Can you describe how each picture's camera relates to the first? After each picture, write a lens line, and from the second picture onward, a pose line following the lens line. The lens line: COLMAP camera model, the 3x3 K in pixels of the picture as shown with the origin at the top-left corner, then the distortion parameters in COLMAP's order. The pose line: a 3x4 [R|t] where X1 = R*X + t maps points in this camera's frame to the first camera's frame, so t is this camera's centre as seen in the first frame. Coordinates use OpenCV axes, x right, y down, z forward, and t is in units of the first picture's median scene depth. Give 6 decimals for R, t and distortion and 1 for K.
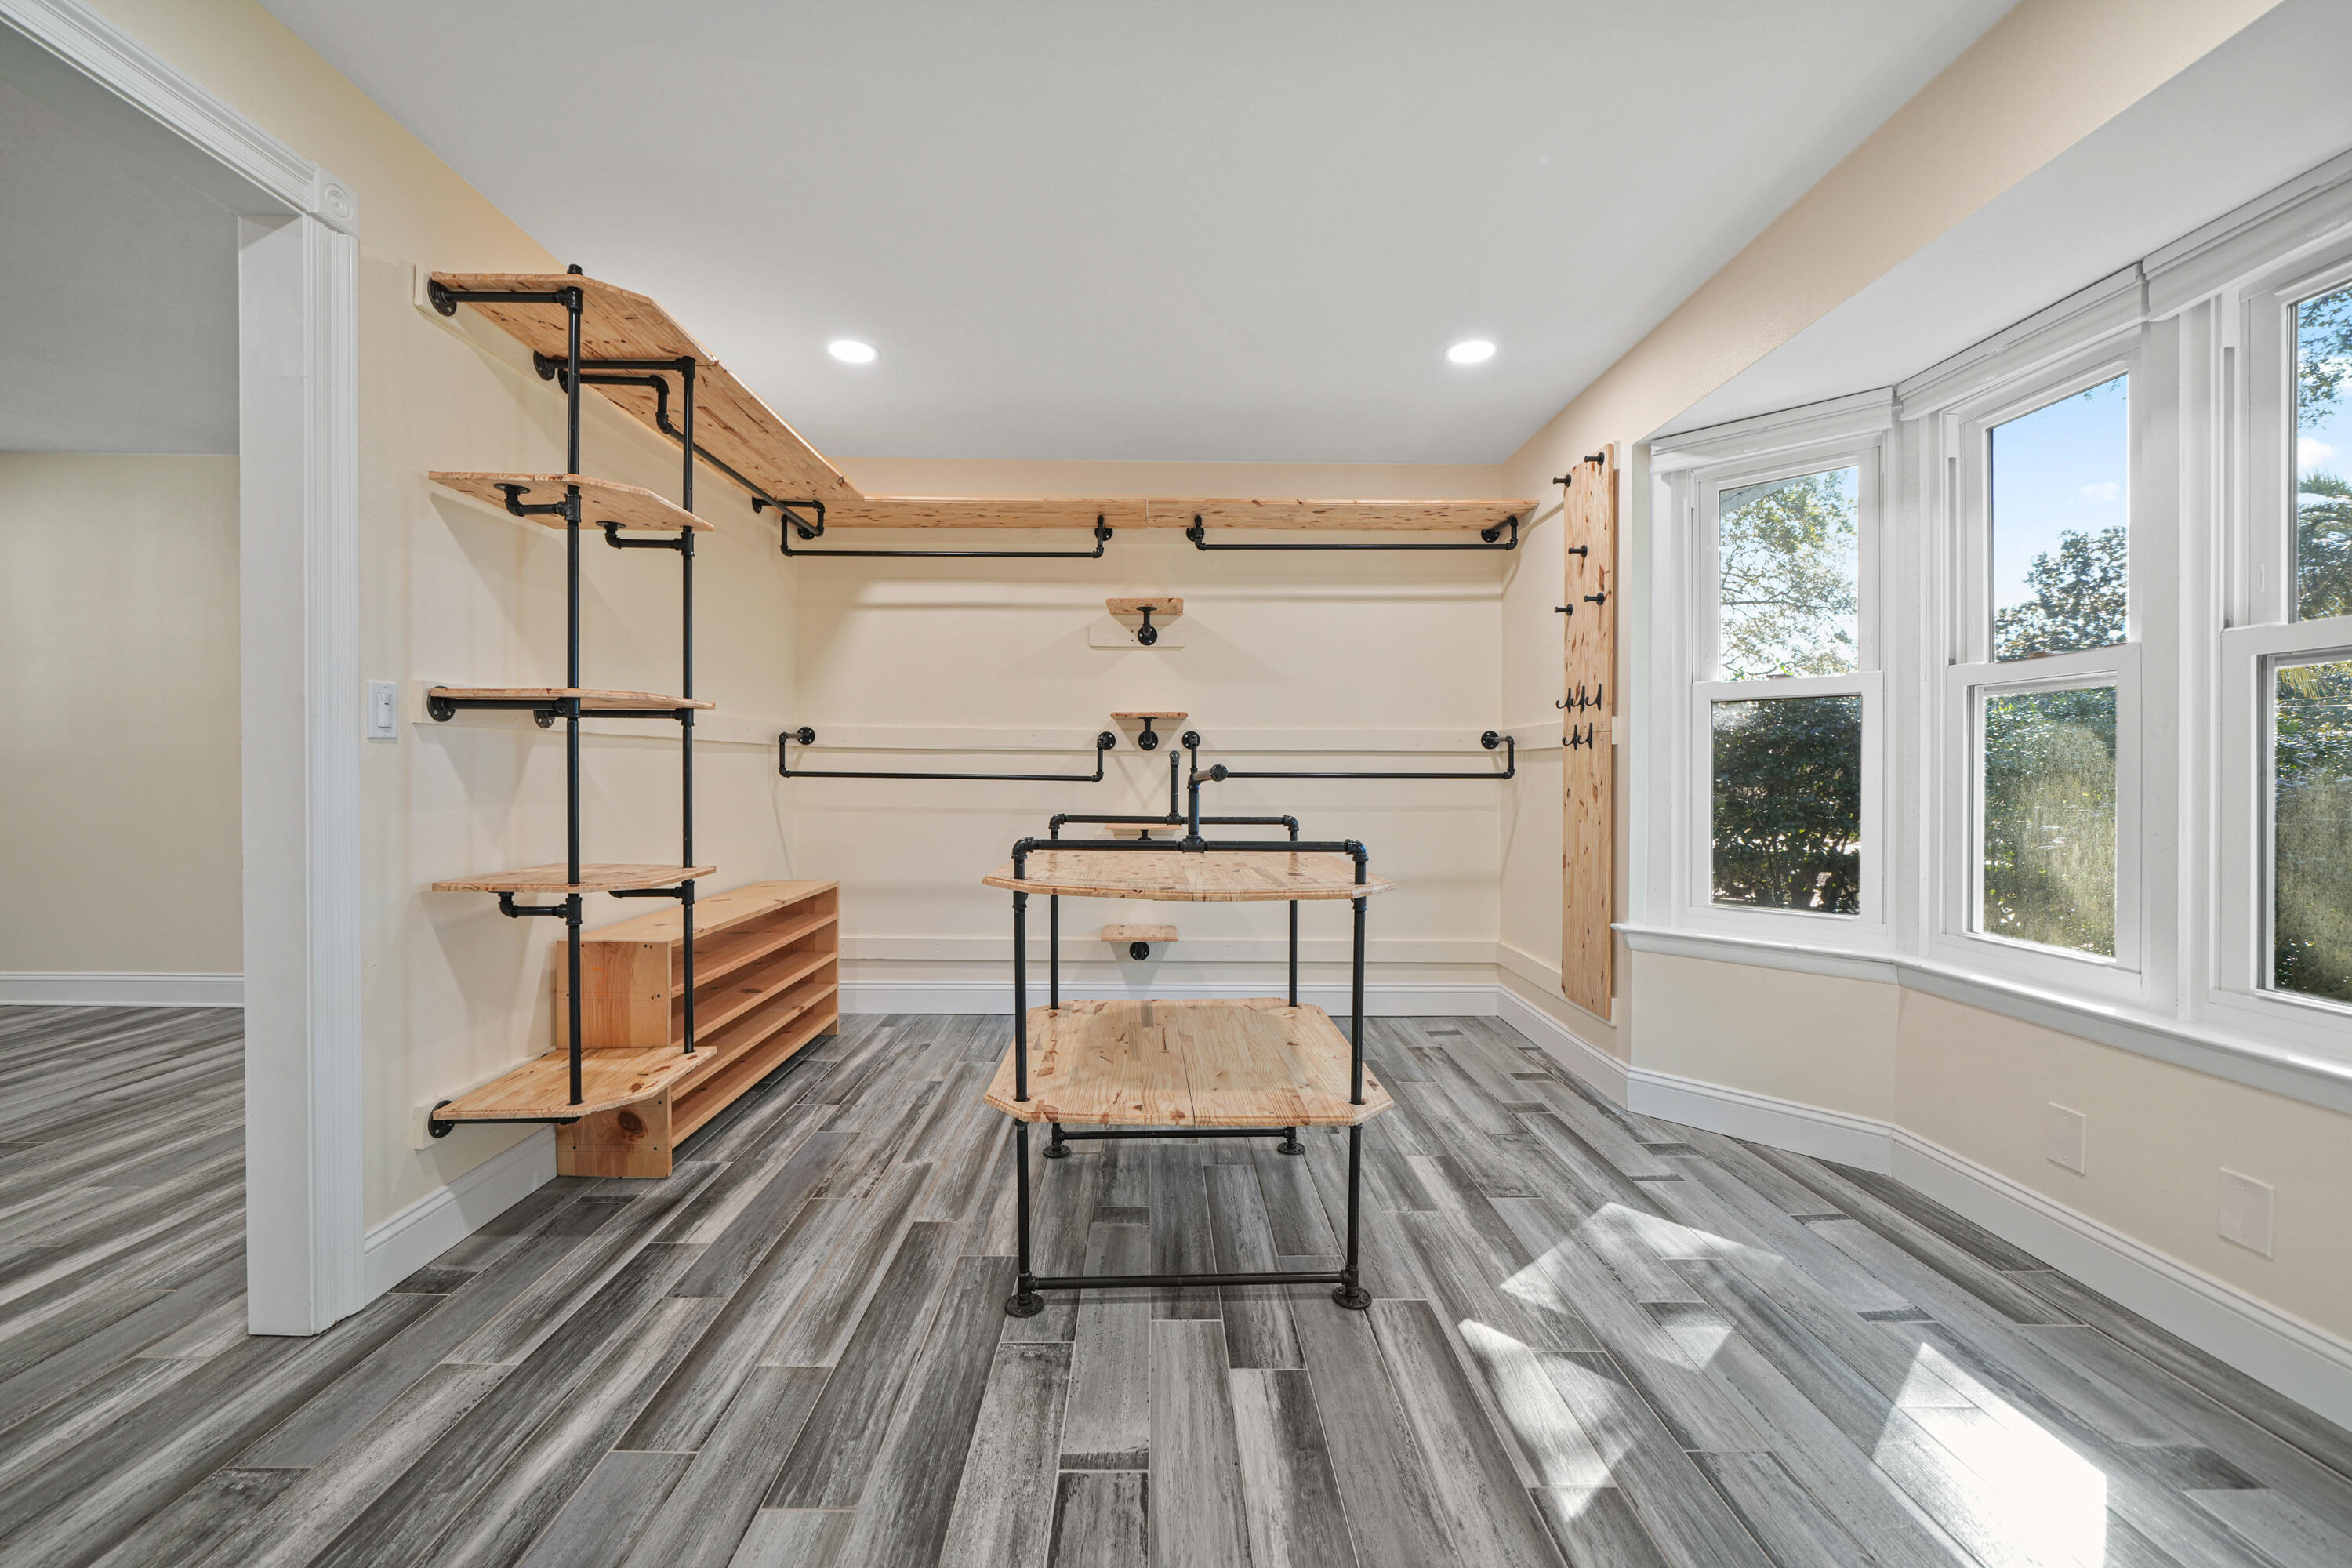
lens RADIAL K [[905.6, 0, 1192.0], [0, 905.6, 782.2], [0, 0, 1]] dist [-0.003544, -0.000113]
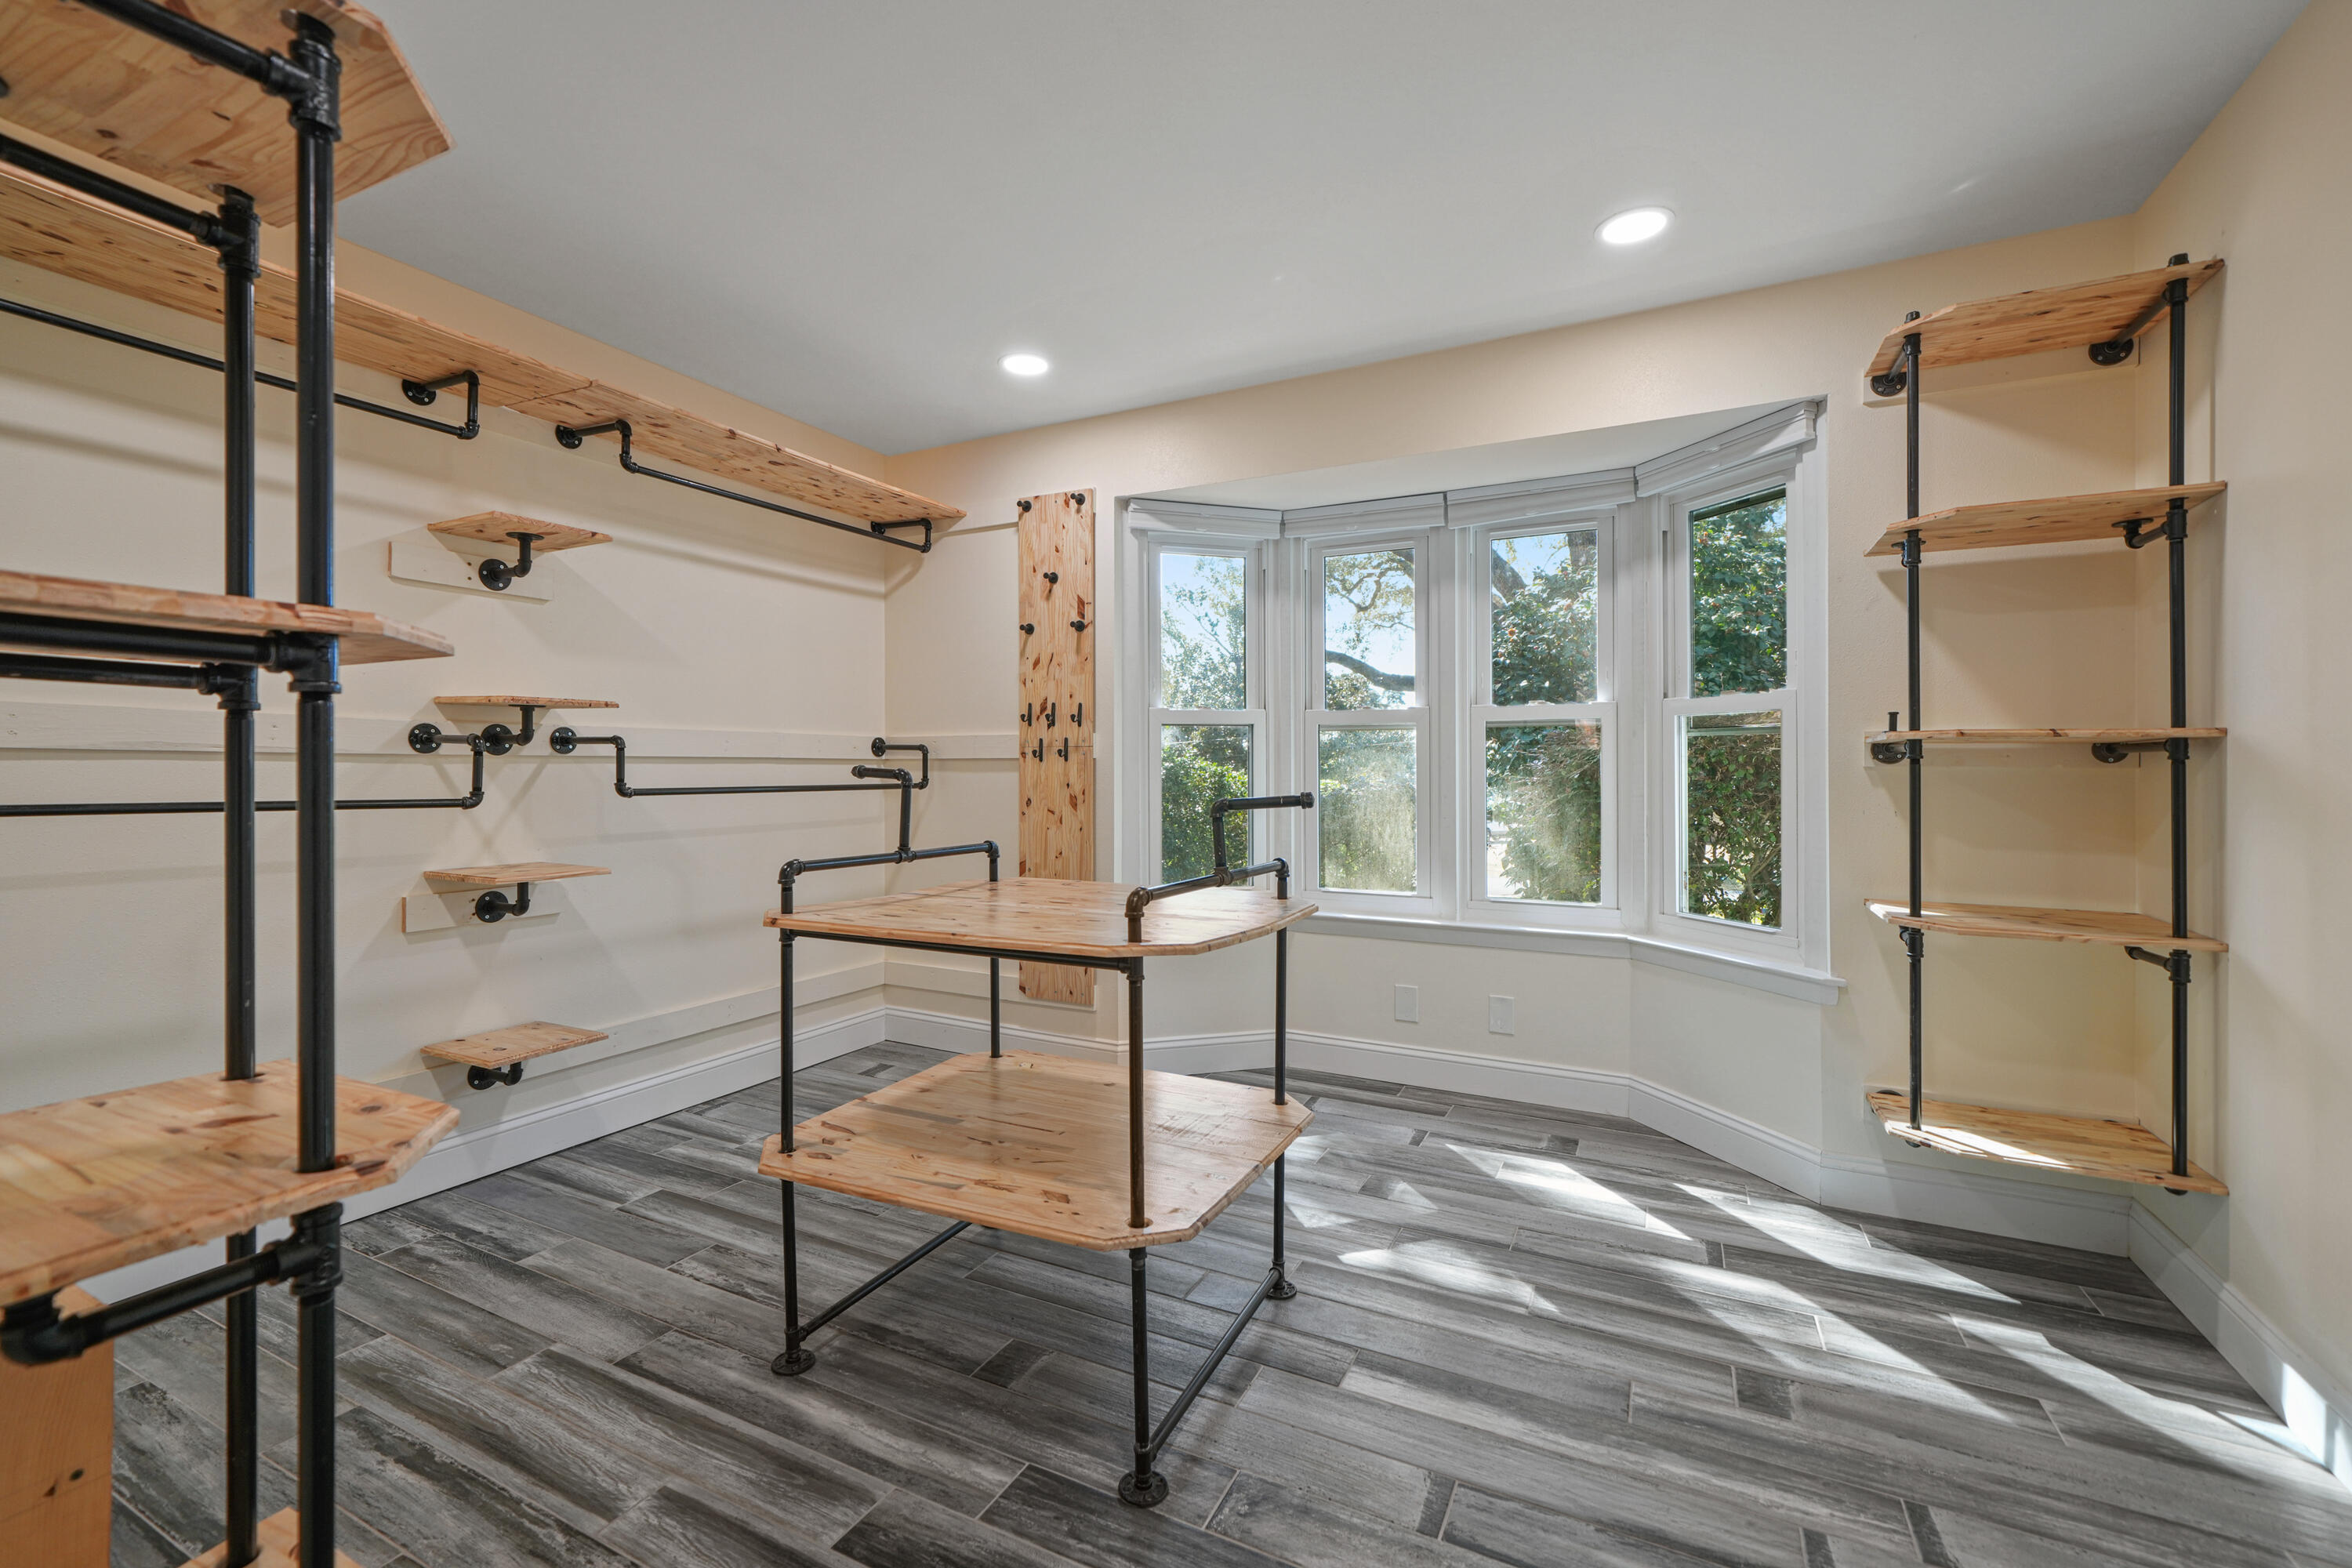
lens RADIAL K [[965.7, 0, 1177.9], [0, 965.7, 766.9], [0, 0, 1]] dist [0.003597, 0.000446]
pose [[0.495089, -0.000024, 0.868842, -0.549023], [0.010665, 0.999925, -0.006049, -0.023800], [-0.868777, 0.012261, 0.495052, 0.338629]]
